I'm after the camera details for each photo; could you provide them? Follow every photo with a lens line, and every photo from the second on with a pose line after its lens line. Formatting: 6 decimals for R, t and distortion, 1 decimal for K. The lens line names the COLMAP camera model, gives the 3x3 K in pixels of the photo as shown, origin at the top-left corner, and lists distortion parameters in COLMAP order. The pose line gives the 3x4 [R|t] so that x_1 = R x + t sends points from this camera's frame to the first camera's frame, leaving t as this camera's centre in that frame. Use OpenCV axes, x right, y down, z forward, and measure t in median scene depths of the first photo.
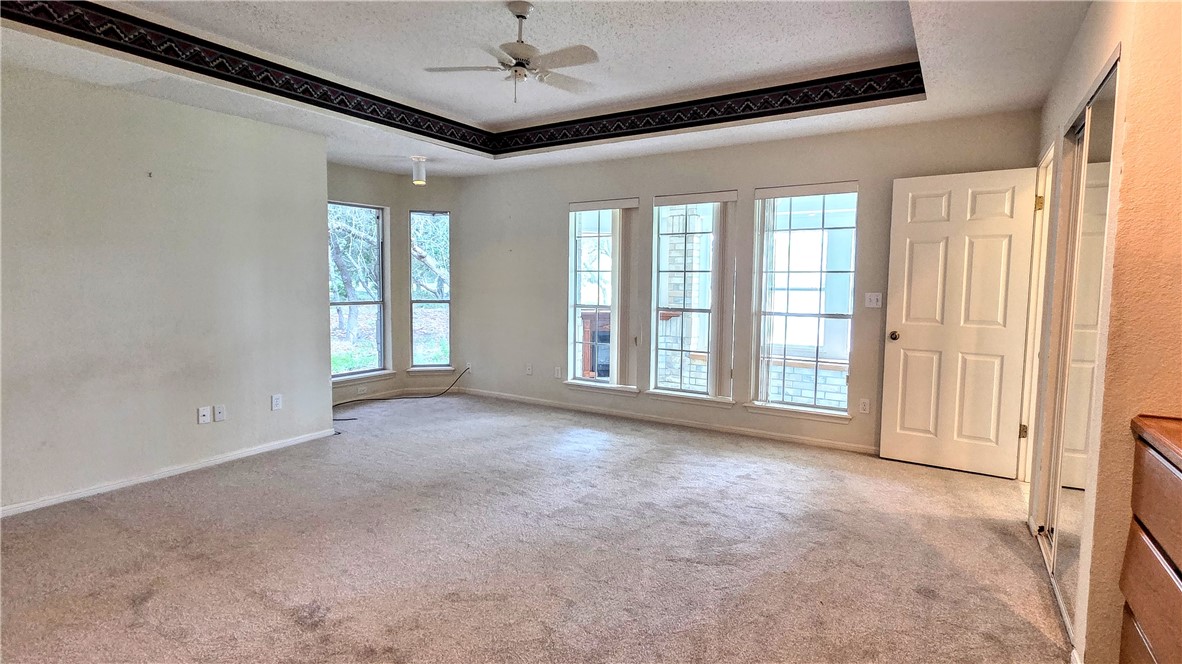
lens RADIAL K [[584.6, 0, 587.6], [0, 584.6, 325.1], [0, 0, 1]] dist [0.002699, 0.000160]
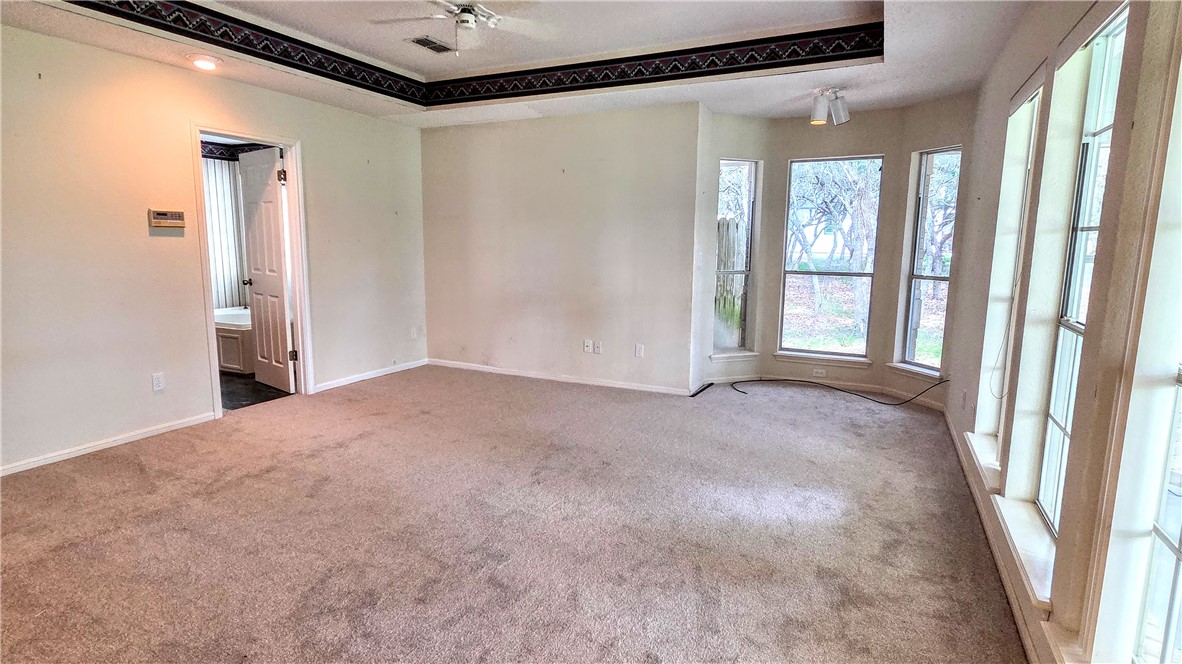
lens RADIAL K [[584.6, 0, 587.6], [0, 584.6, 325.1], [0, 0, 1]] dist [0.002699, 0.000160]
pose [[0.109912, 0.134449, -0.984806, 0.671206], [-0.082619, 0.988616, 0.125748, -0.062750], [0.990502, 0.067543, 0.119769, 0.855678]]
